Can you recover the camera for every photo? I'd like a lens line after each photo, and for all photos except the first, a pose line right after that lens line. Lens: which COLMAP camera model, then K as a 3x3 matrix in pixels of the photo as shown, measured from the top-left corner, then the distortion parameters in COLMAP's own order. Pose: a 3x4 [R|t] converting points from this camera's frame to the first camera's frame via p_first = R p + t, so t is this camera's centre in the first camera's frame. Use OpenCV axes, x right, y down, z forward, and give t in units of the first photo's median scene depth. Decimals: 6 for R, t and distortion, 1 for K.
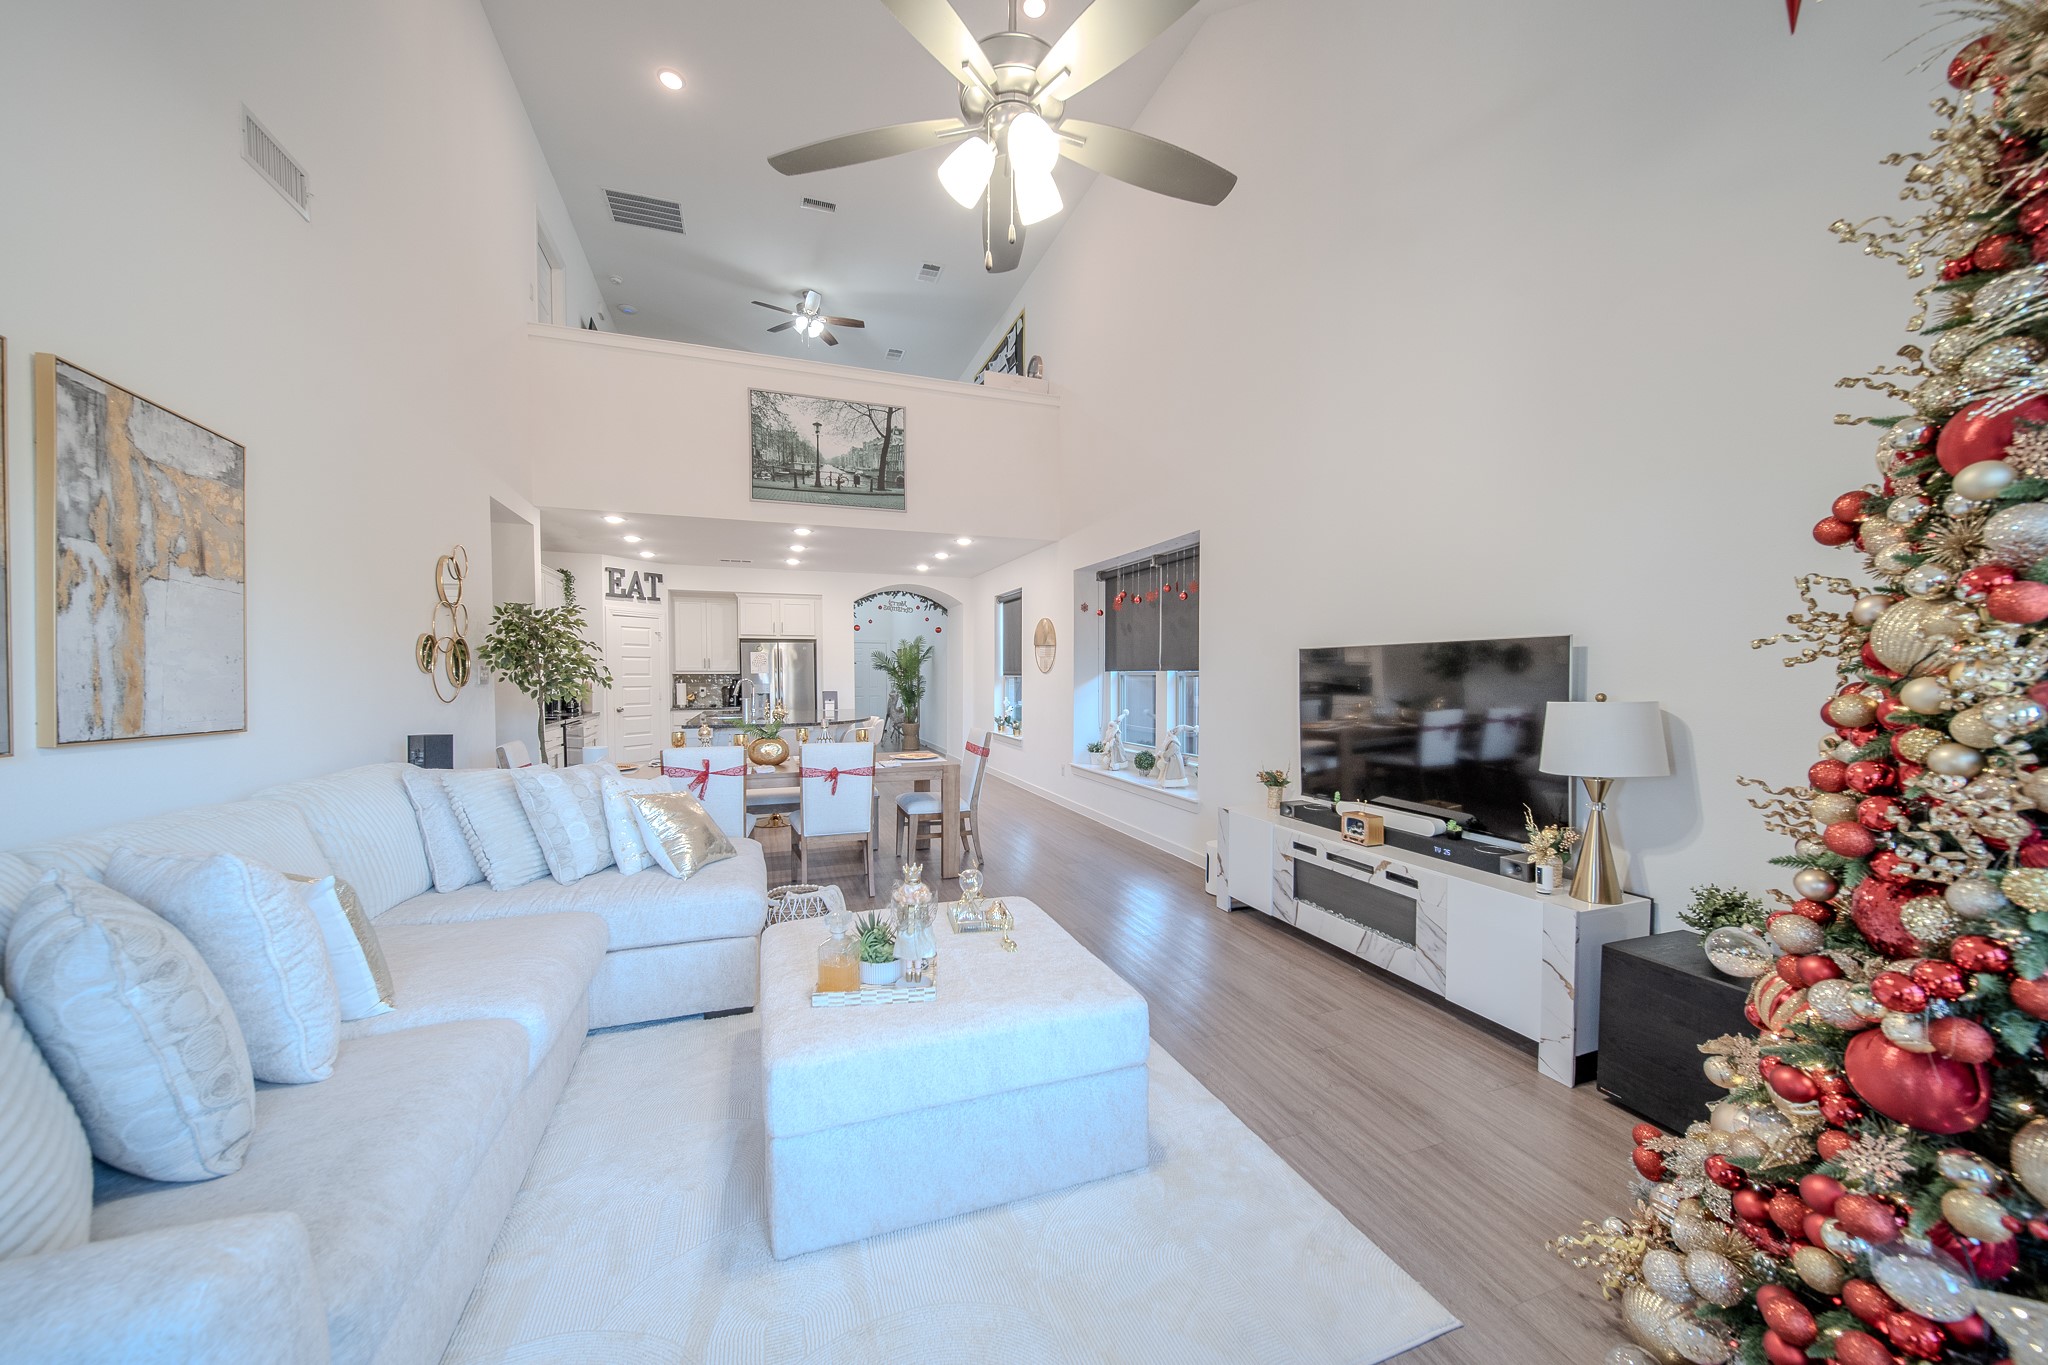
lens RADIAL K [[742.1, 0, 1029.3], [0, 742.1, 682.0], [0, 0, 1]] dist [-0.001466, -0.000229]
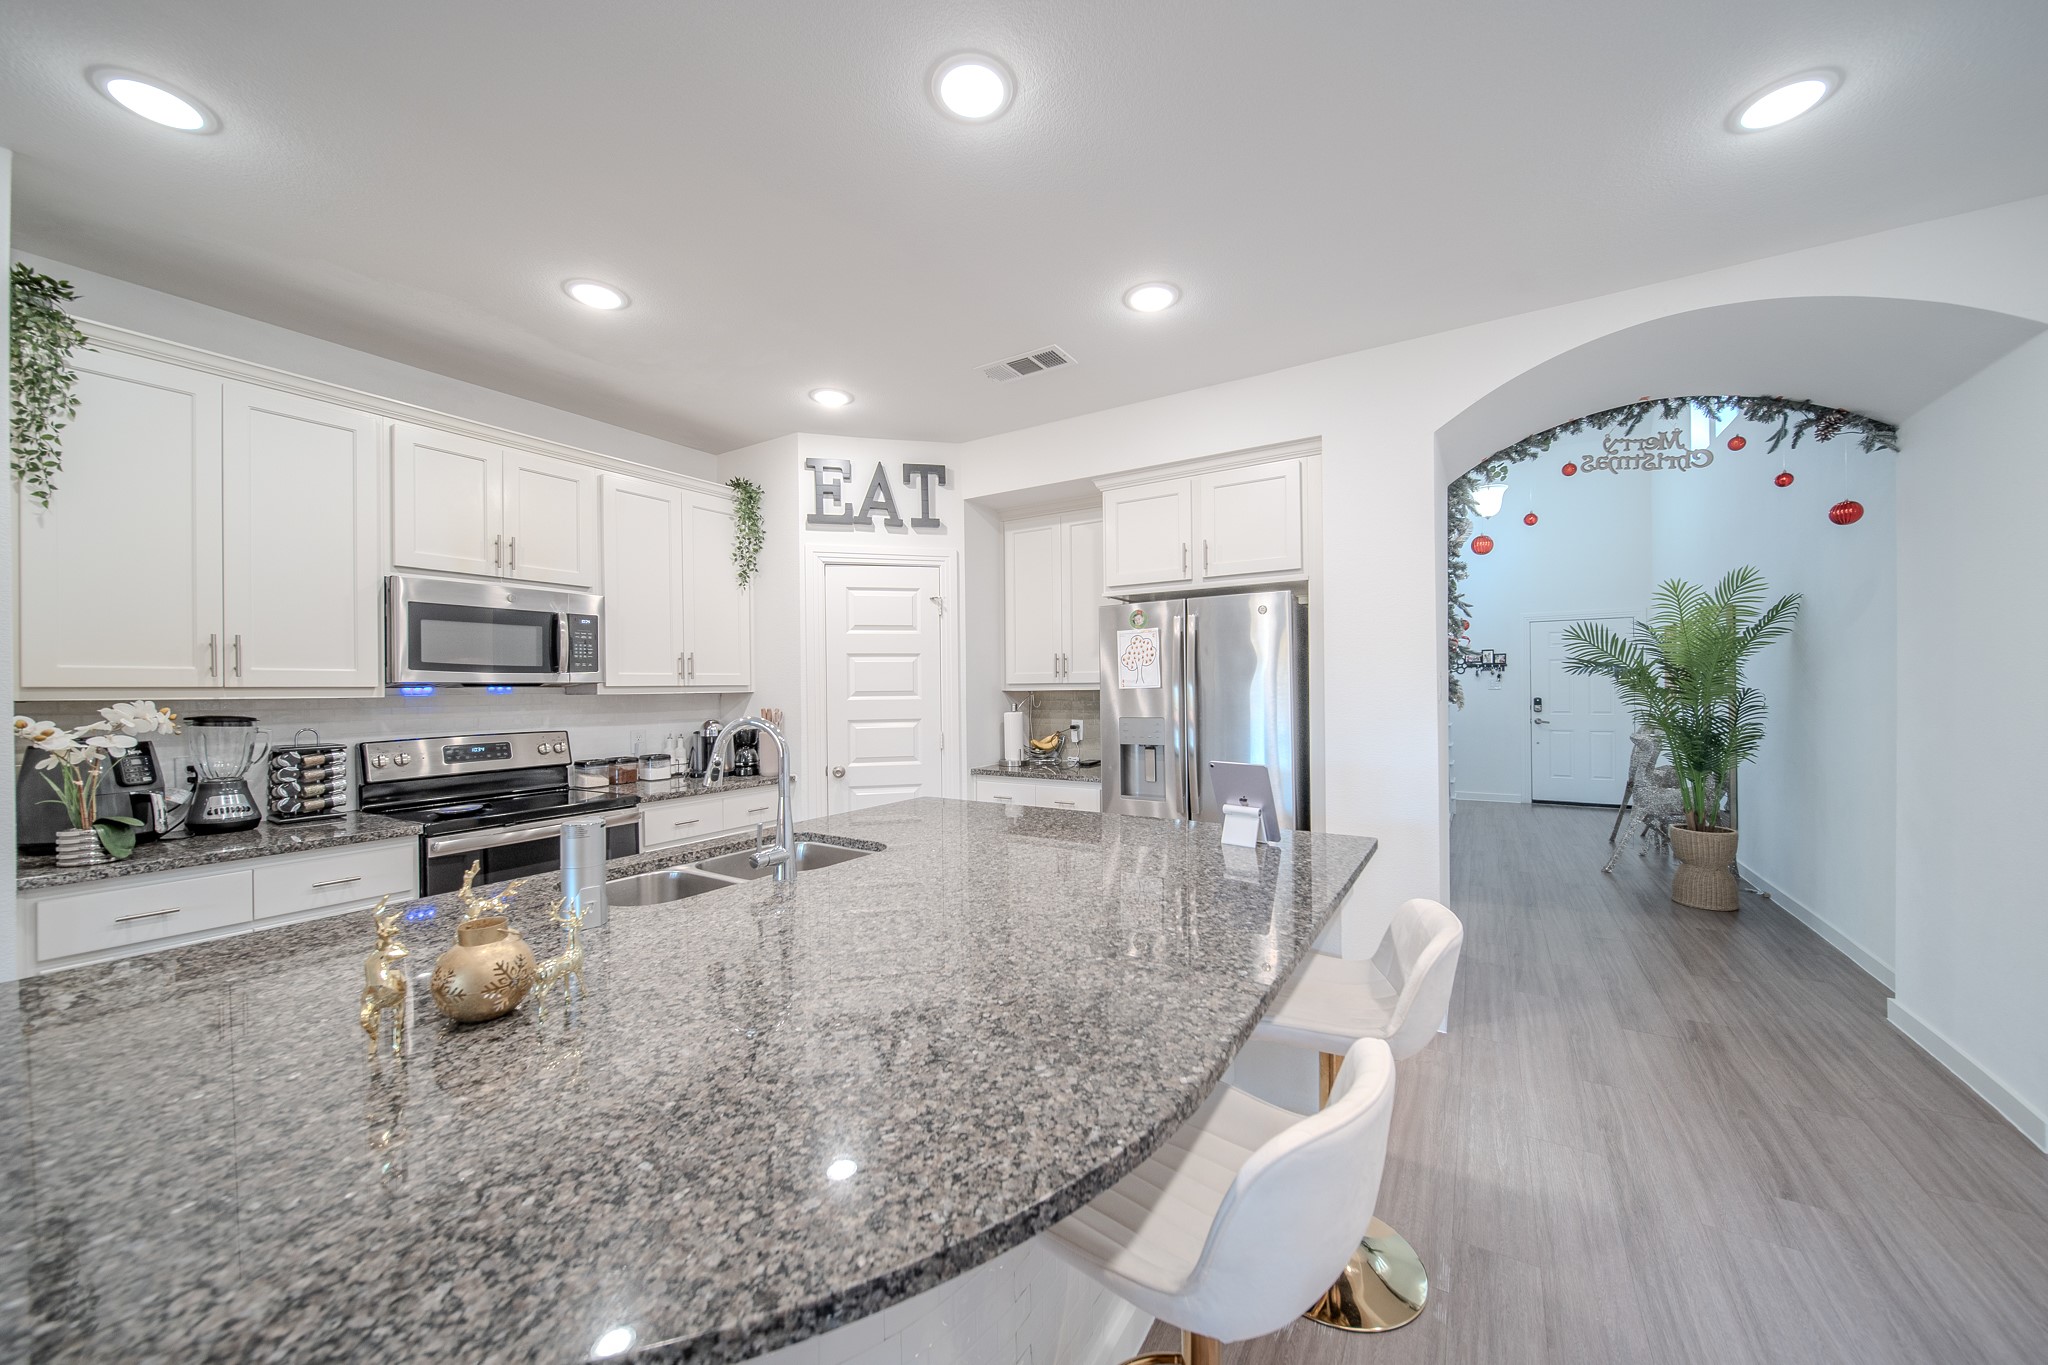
lens RADIAL K [[742.1, 0, 1028.6], [0, 742.1, 692.2], [0, 0, 1]] dist [-0.001466, -0.000229]
pose [[0.620786, -0.002714, -0.783975, -0.115332], [0.002728, 0.999995, -0.001302, -0.009932], [0.783975, -0.001330, 0.620791, 0.733997]]
